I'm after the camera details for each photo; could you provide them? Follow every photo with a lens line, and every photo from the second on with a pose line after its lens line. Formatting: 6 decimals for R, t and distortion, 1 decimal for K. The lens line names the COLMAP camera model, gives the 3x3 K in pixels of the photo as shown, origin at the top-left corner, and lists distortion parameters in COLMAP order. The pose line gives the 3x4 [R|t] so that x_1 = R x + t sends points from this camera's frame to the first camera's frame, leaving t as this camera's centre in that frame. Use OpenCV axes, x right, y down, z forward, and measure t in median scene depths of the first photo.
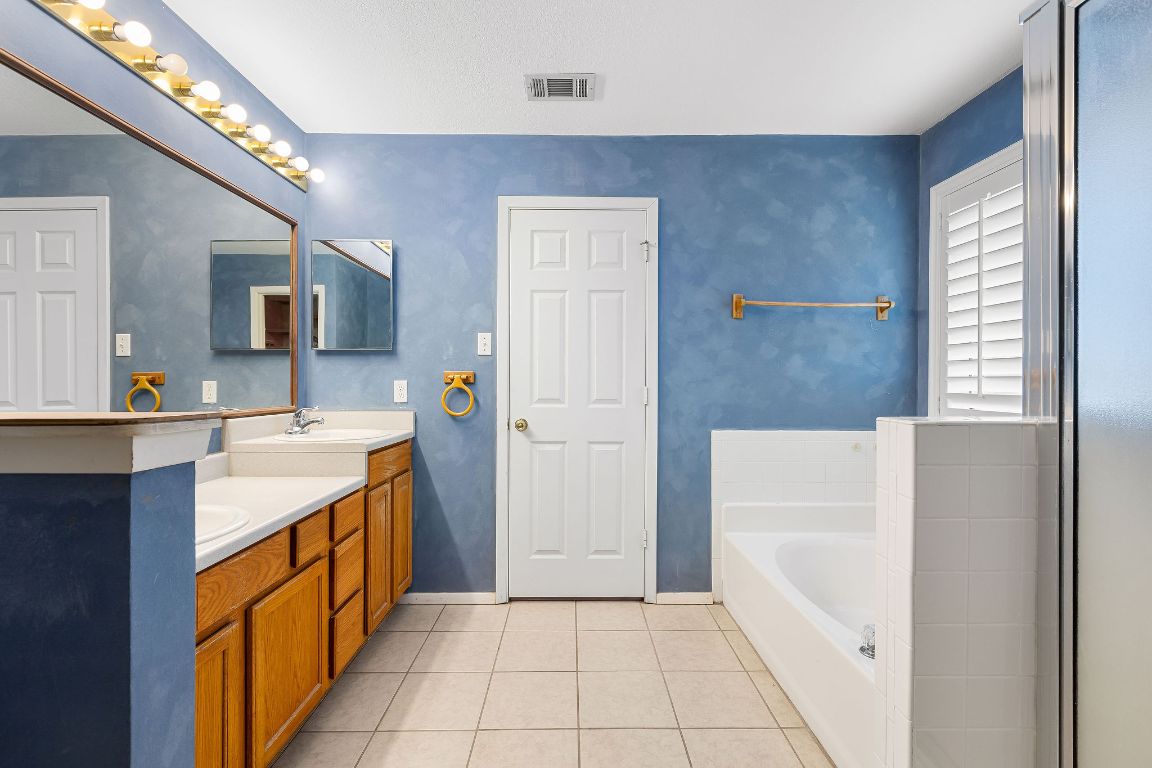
lens RADIAL K [[515.4, 0, 576.6], [0, 515.4, 389.9], [0, 0, 1]] dist [0.001130, 0.000131]
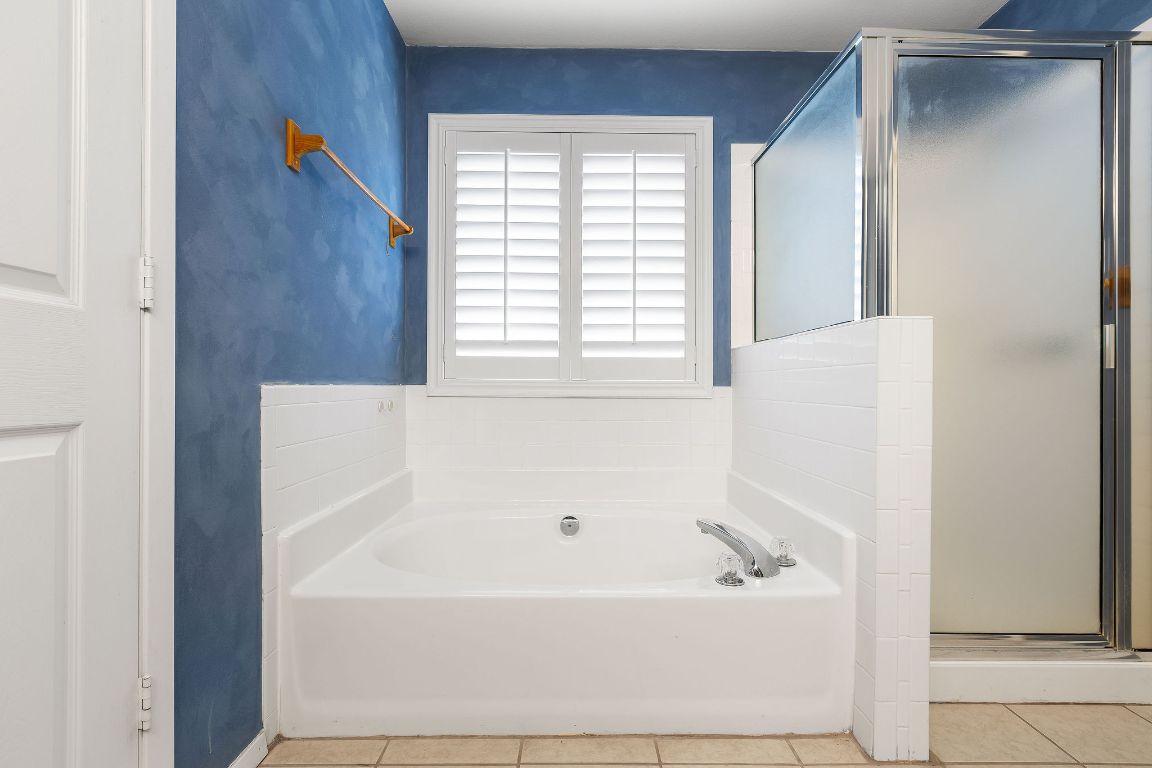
lens RADIAL K [[514.4, 0, 576.0], [0, 514.4, 384.0], [0, 0, 1]] dist [0.004159, -0.001205]
pose [[0.001045, -0.000824, 0.999999, -0.206450], [0.013008, 0.999915, 0.000810, 0.081302], [-0.999915, 0.013007, 0.001055, 0.715721]]
